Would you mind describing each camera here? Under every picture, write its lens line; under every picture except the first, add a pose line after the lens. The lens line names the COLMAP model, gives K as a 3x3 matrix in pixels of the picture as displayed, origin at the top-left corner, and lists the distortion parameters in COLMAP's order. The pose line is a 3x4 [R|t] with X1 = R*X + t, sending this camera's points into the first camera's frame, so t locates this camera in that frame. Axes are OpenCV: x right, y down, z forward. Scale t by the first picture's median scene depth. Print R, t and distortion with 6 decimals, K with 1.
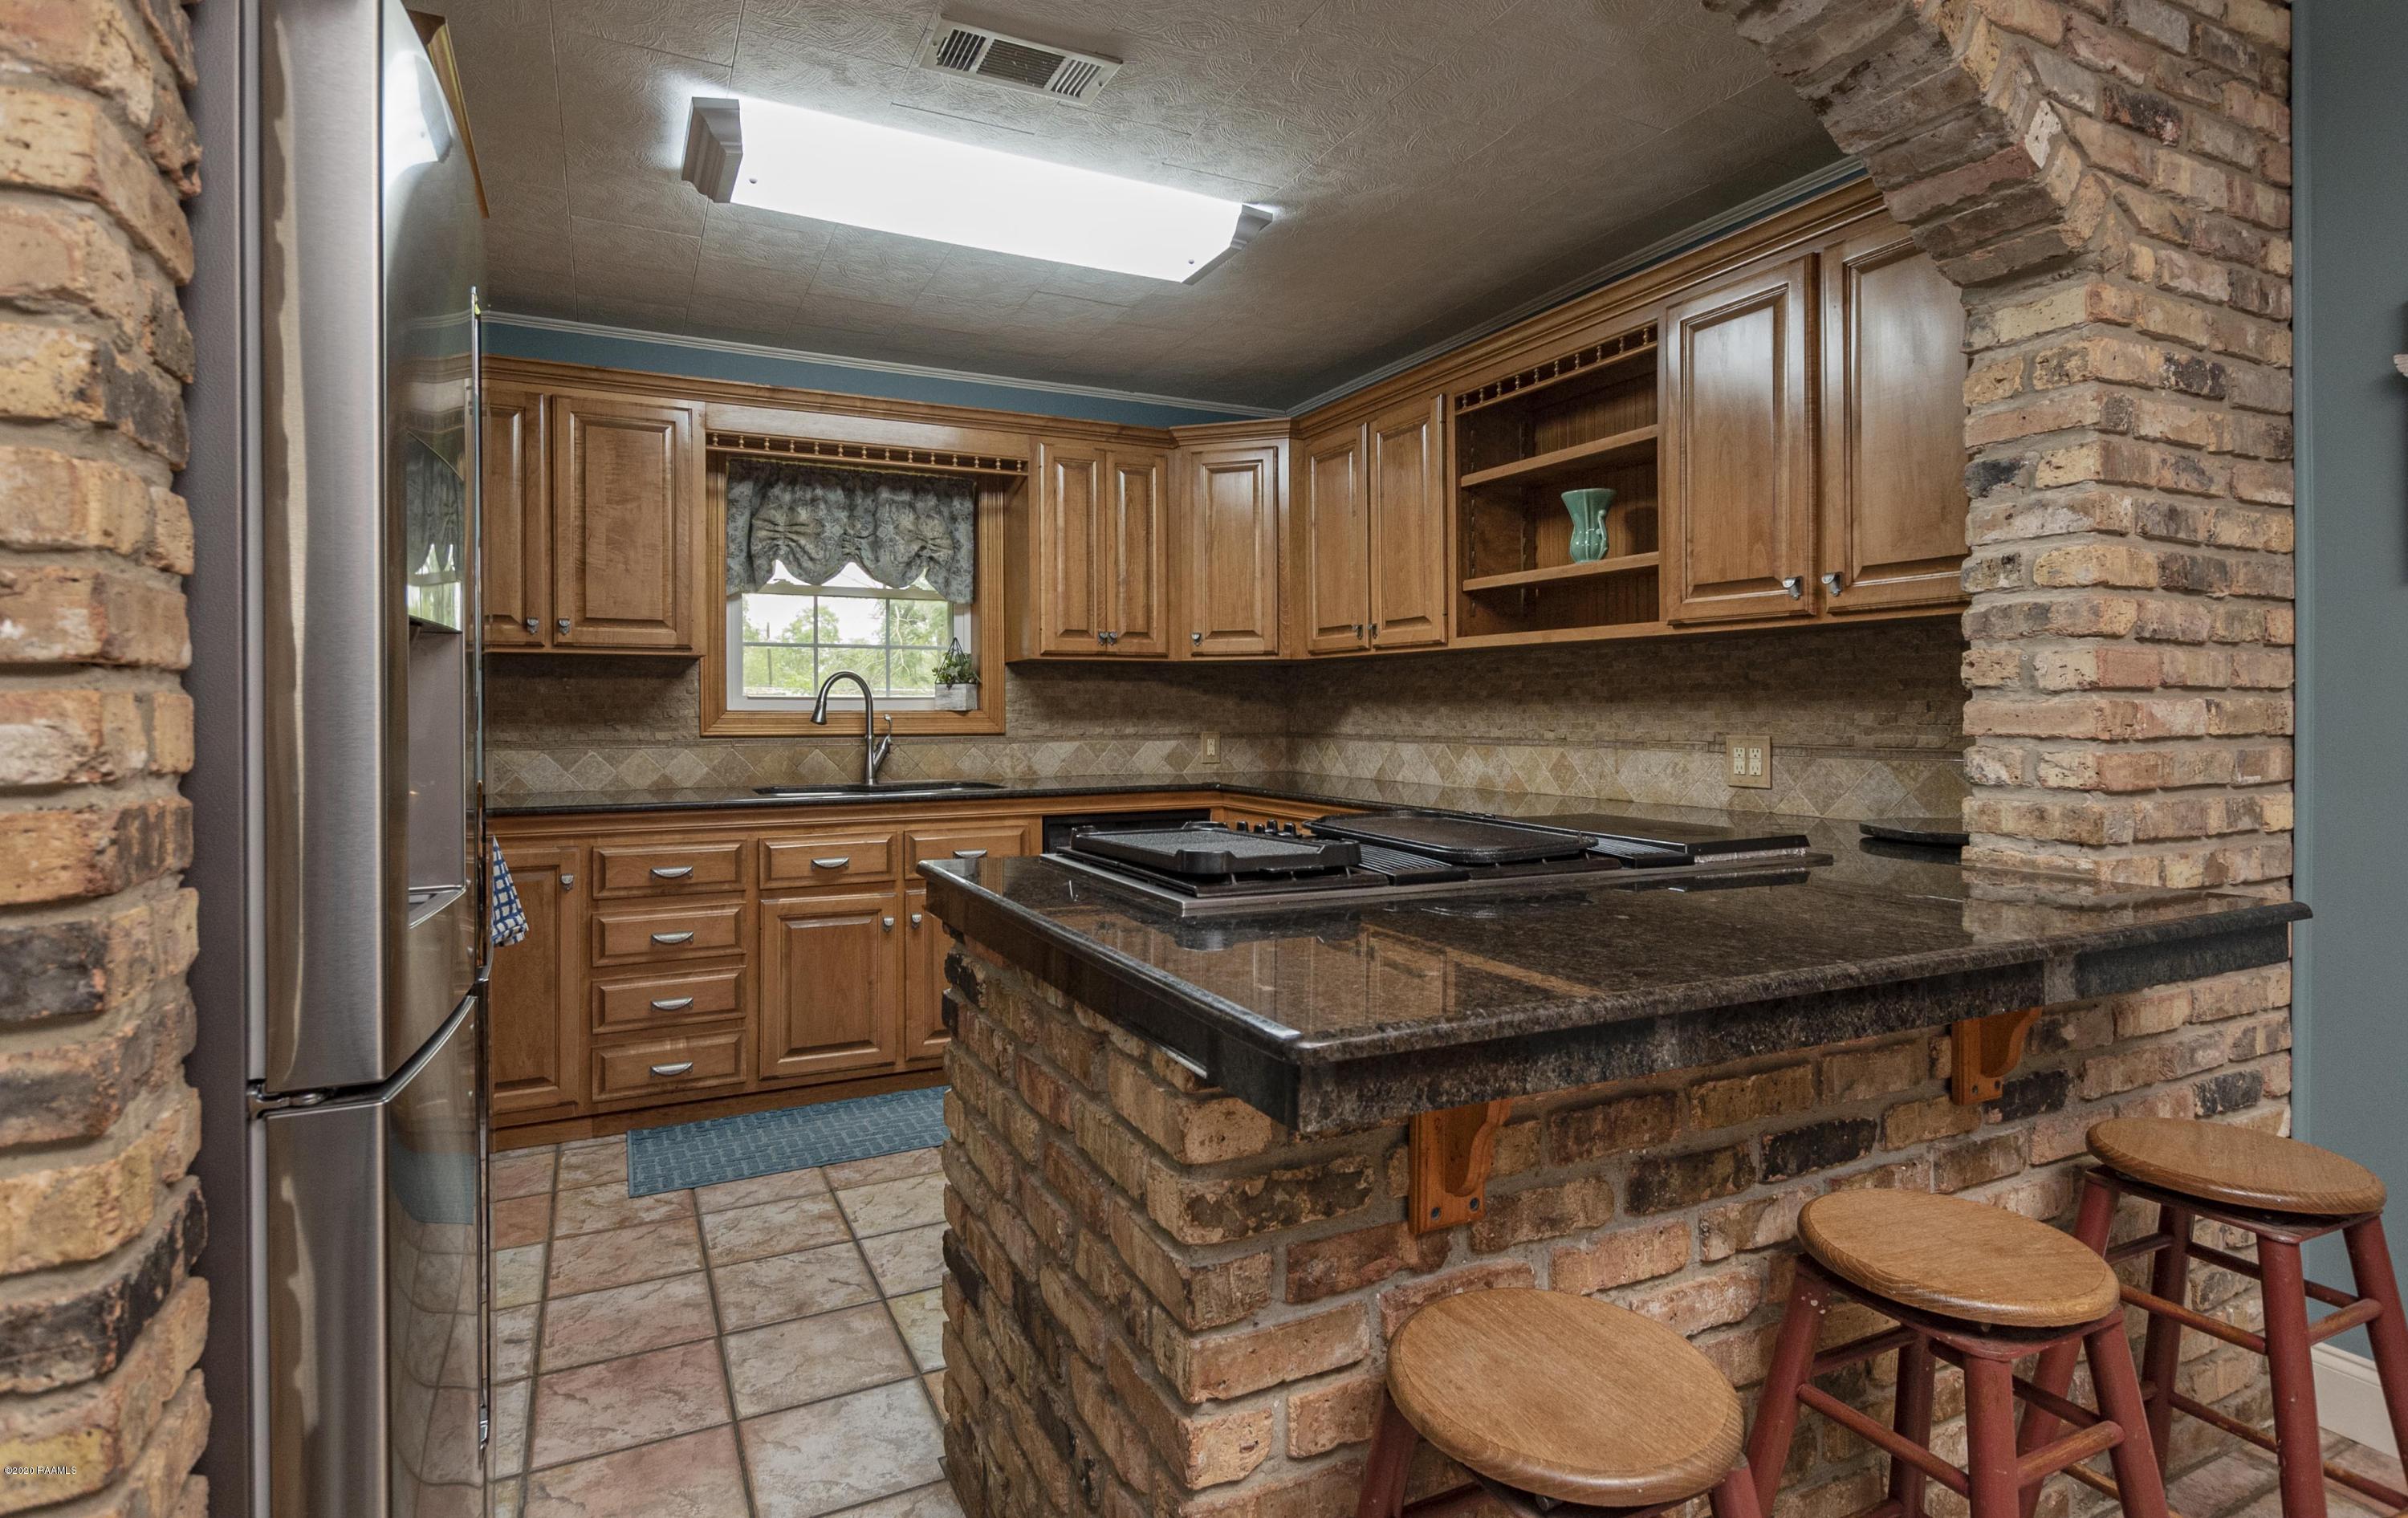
lens RADIAL K [[1202.4, 0, 1200.6], [0, 1202.4, 713.6], [0, 0, 1]] dist [0.002781, -0.000136]
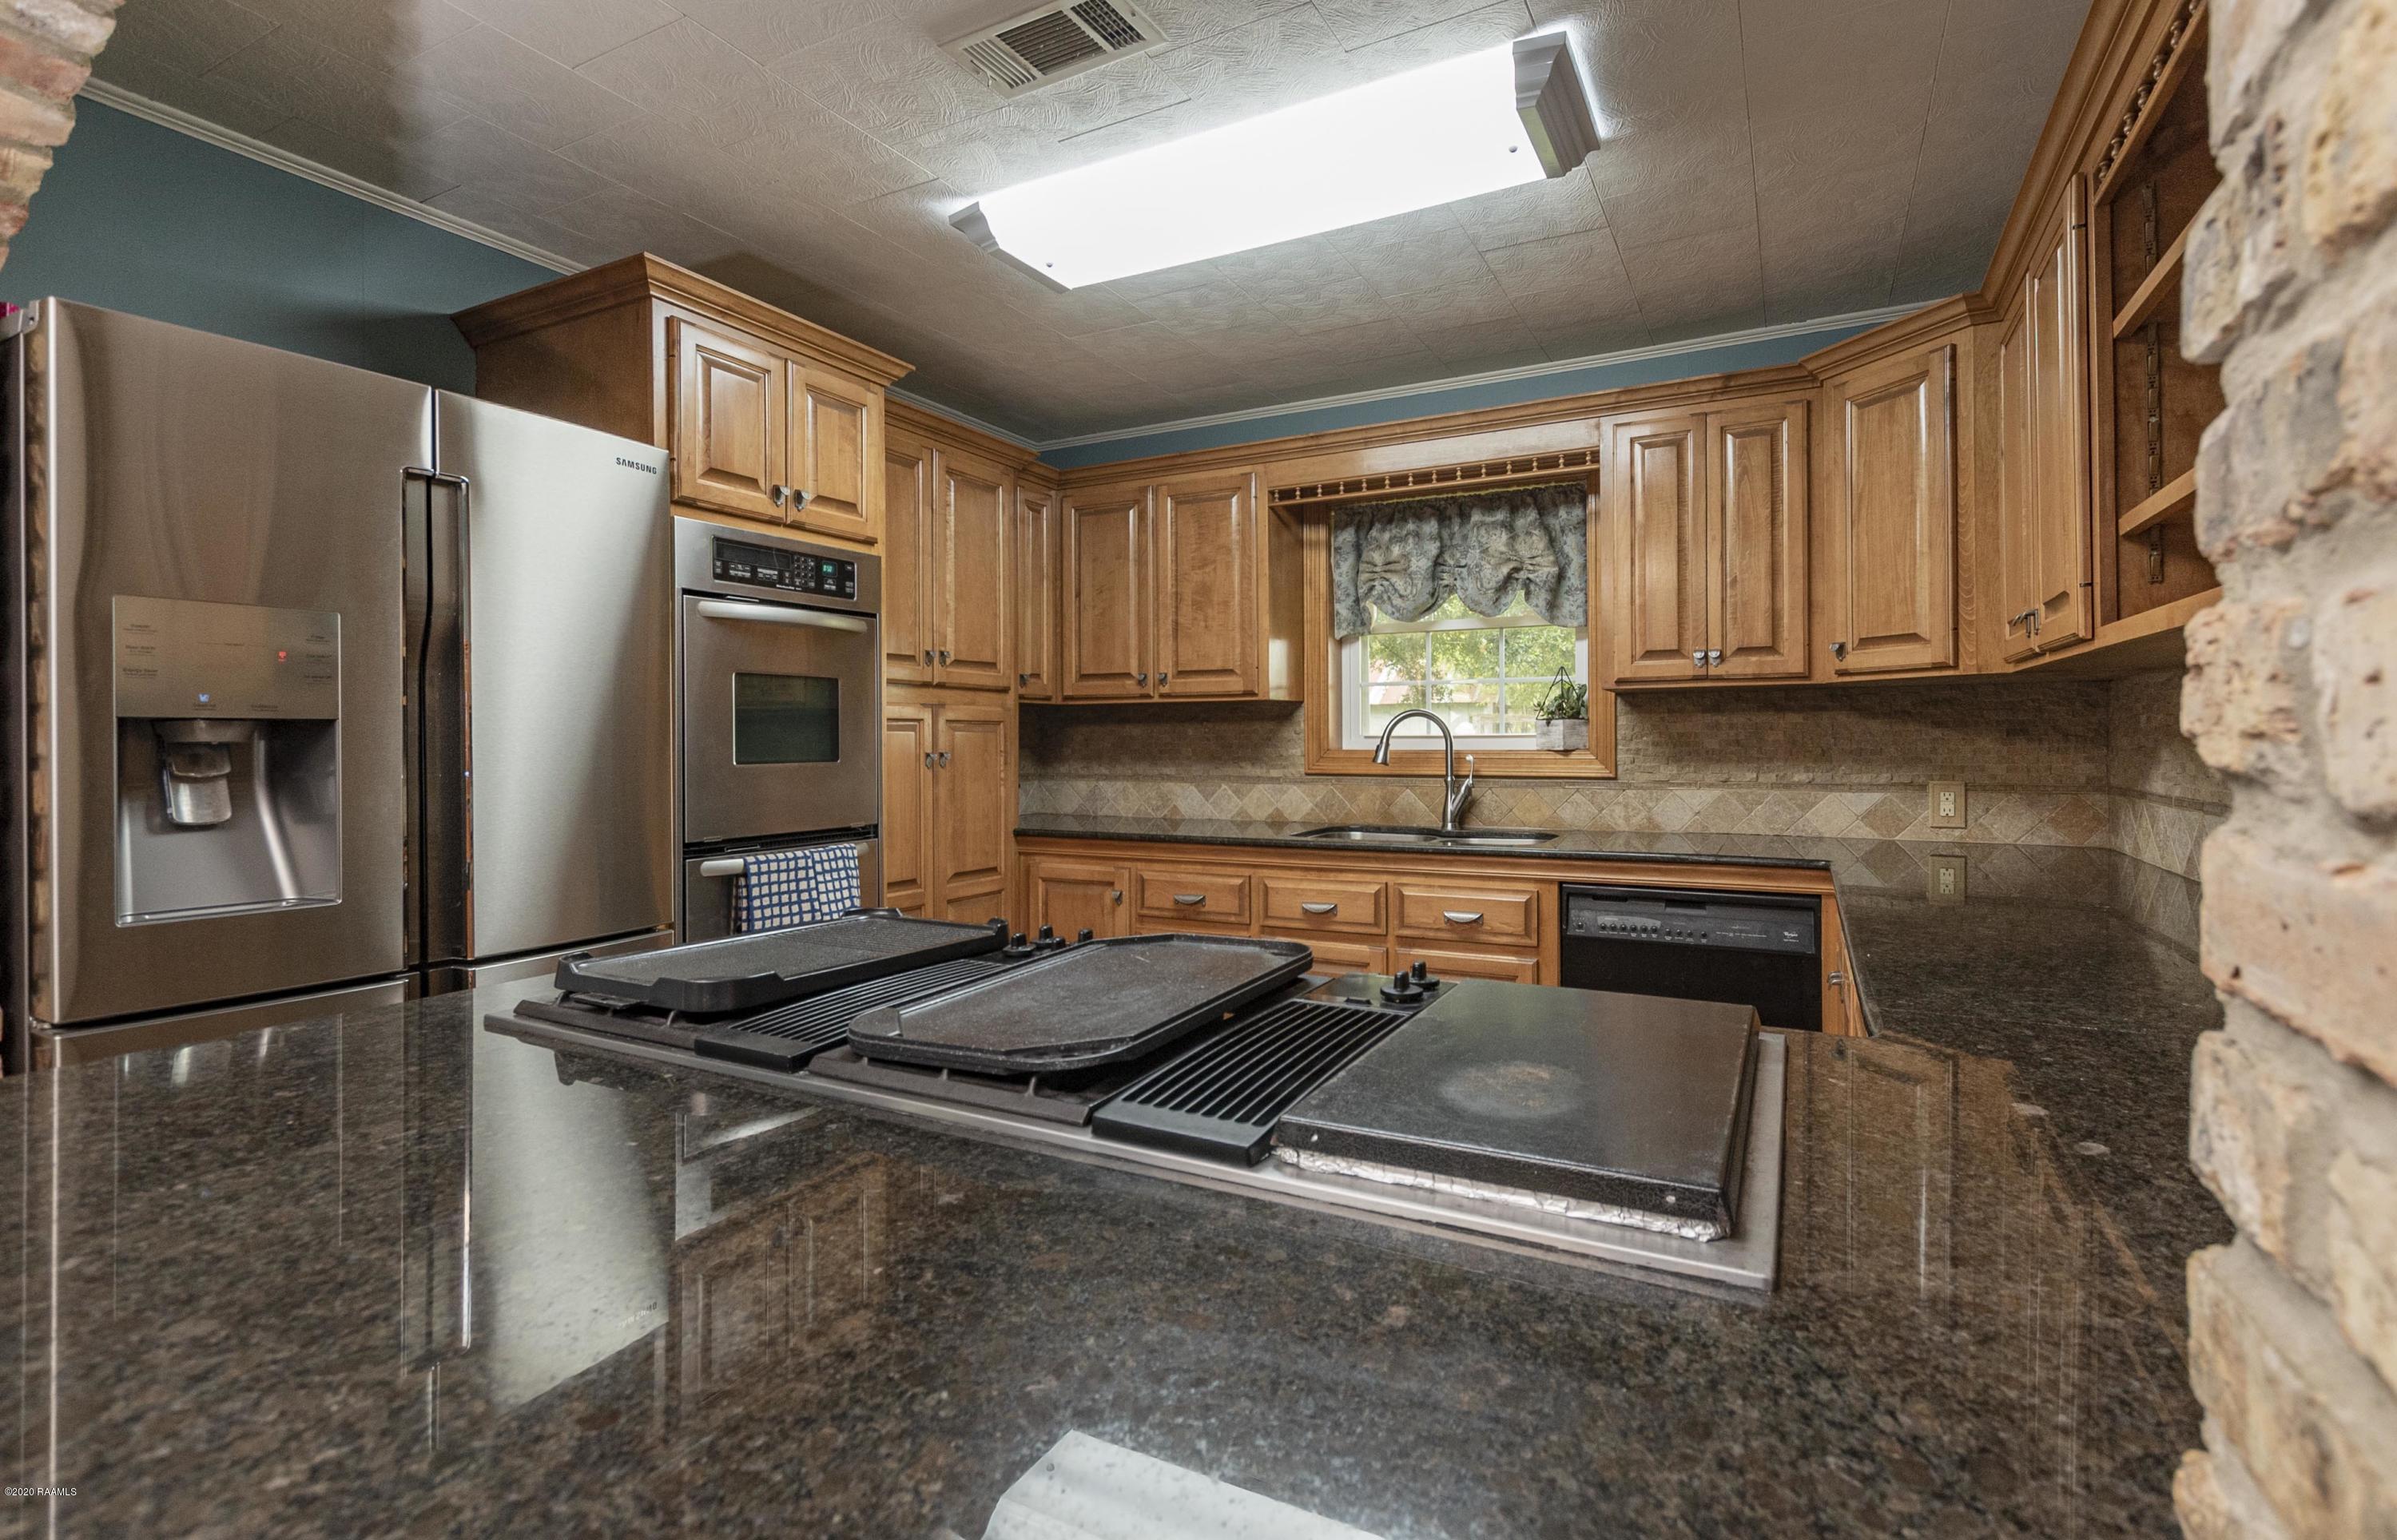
lens RADIAL K [[1118.4, 0, 1198.6], [0, 1118.4, 739.4], [0, 0, 1]] dist [0.001299, 0.000147]
pose [[0.582309, -0.000636, -0.812967, 0.328902], [0.003314, 0.999993, 0.001592, -0.013479], [0.812961, -0.003621, 0.582307, 0.336482]]
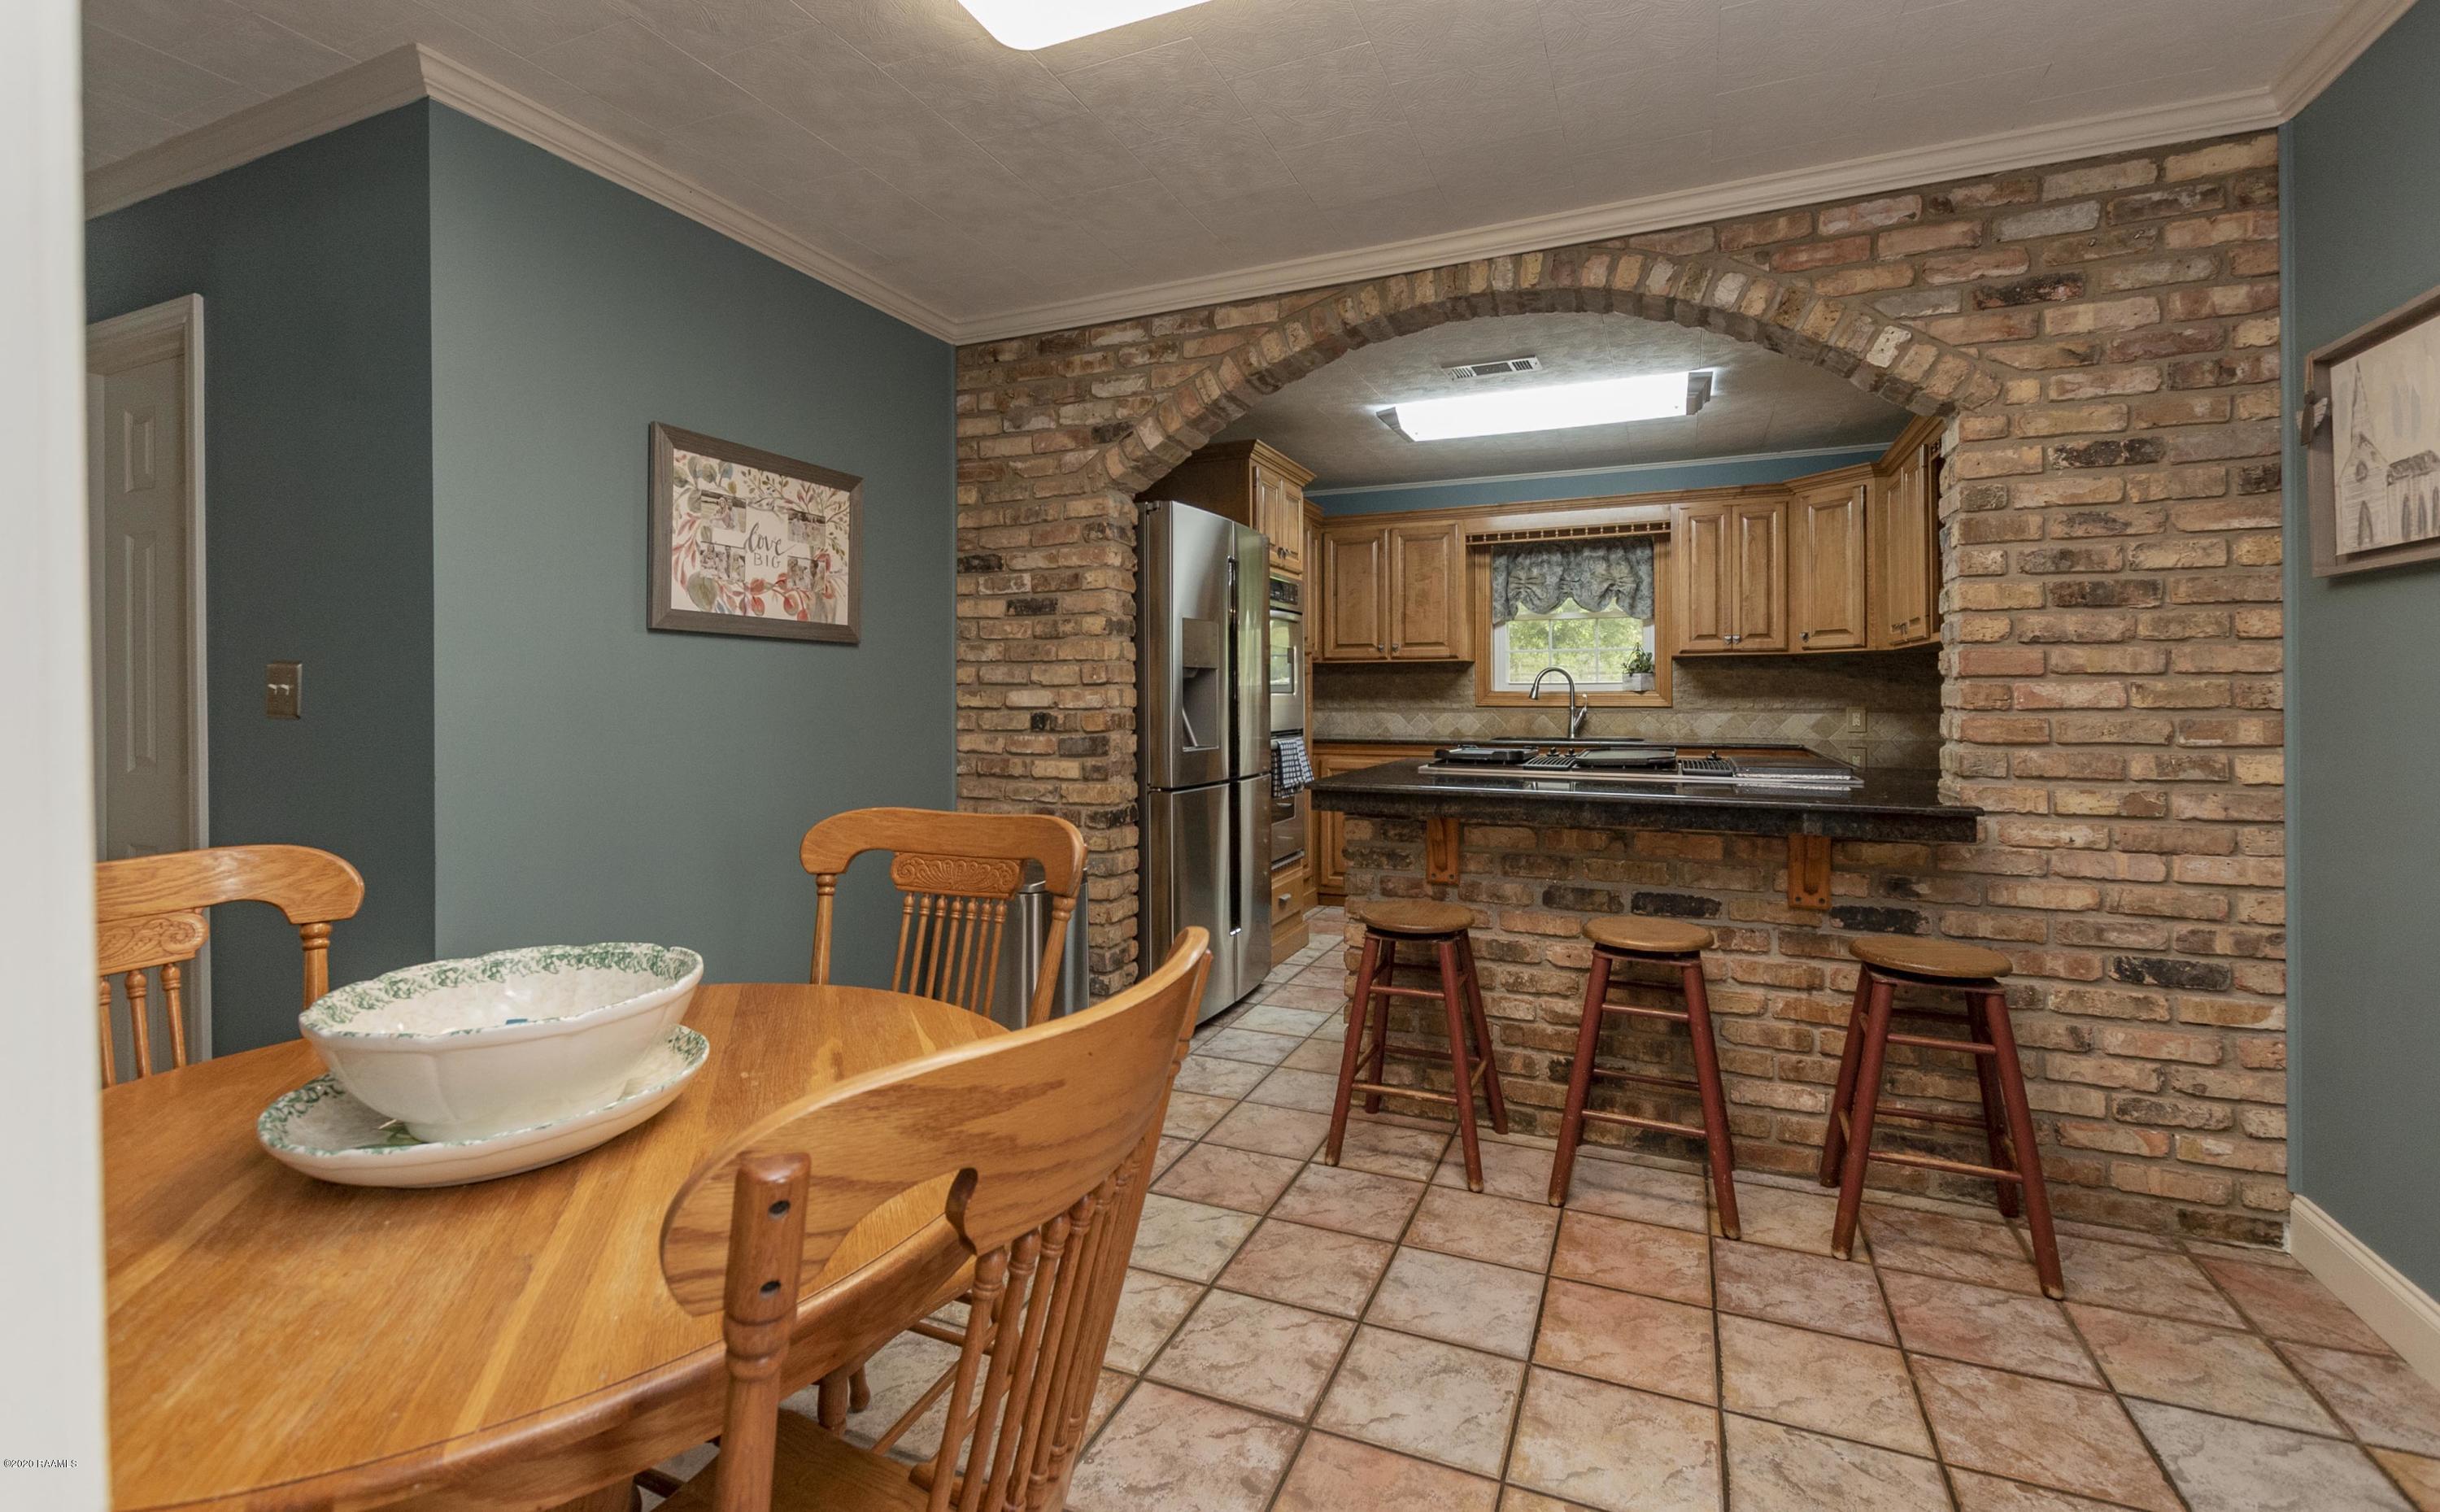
lens RADIAL K [[1066.2, 0, 1216.8], [0, 1066.2, 694.1], [0, 0, 1]] dist [0.003409, -0.000358]
pose [[0.645951, -0.000386, -0.763379, 0.508462], [0.000971, 0.999999, 0.000315, 0.000319], [0.763378, -0.000945, 0.645951, -0.277096]]
